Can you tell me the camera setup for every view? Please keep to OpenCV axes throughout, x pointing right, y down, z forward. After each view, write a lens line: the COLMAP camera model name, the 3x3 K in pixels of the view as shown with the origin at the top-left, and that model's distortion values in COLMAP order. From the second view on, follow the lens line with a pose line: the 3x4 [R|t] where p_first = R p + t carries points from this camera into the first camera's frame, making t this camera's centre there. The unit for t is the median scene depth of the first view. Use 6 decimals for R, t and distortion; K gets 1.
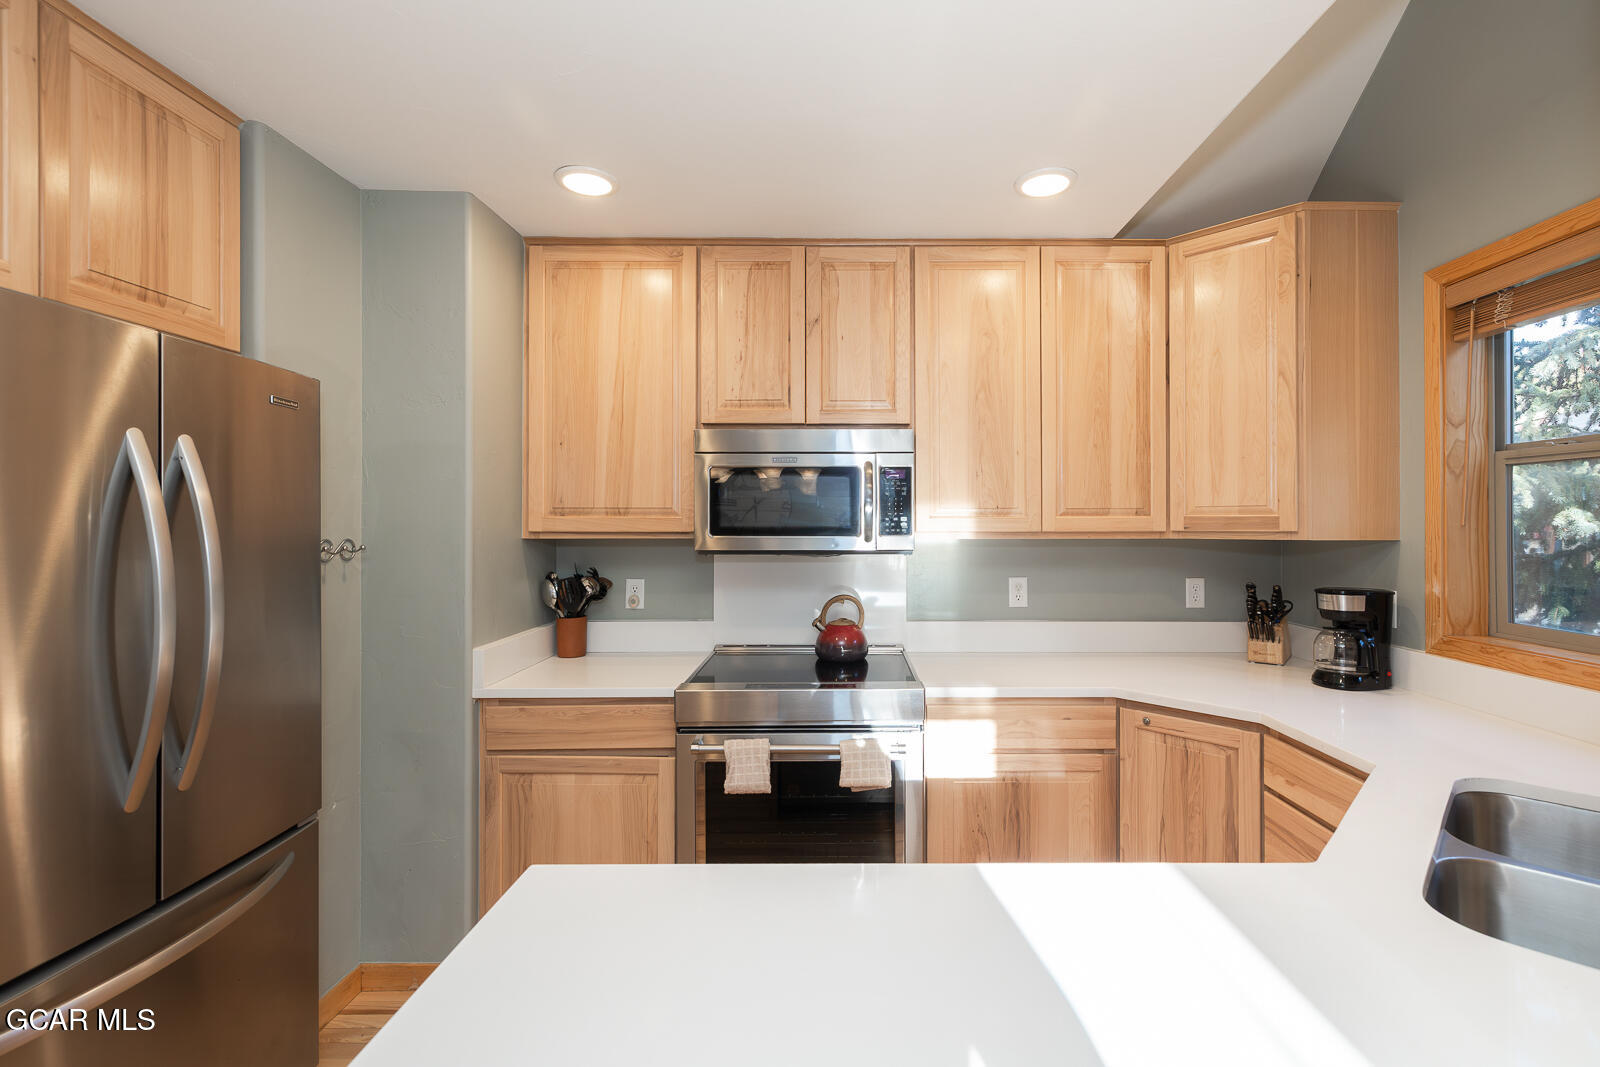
lens RADIAL K [[712.5, 0, 842.7], [0, 712.5, 513.9], [0, 0, 1]] dist [0.001408, 0.000060]
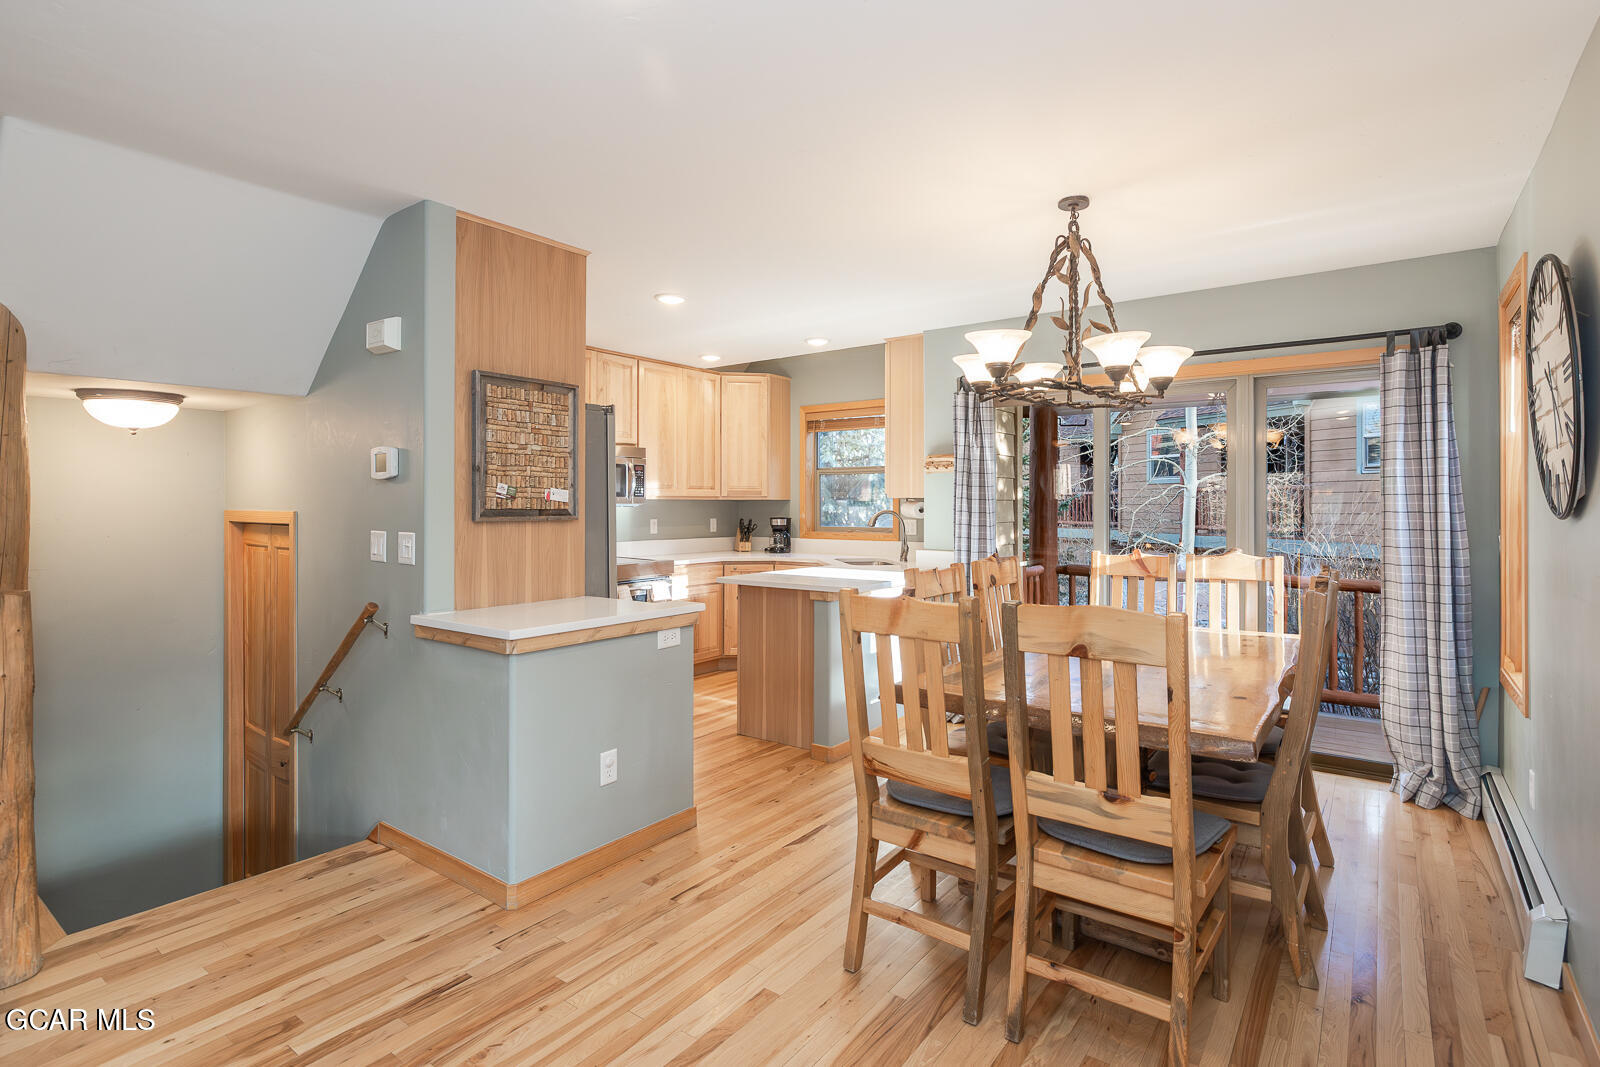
lens RADIAL K [[793.9, 0, 802.6], [0, 793.9, 506.8], [0, 0, 1]] dist [0.000242, -0.000135]
pose [[0.594331, -0.000745, 0.804221, -1.563295], [-0.012925, 0.999862, 0.010477, 0.028395], [-0.804117, -0.016621, 0.594239, -0.818640]]
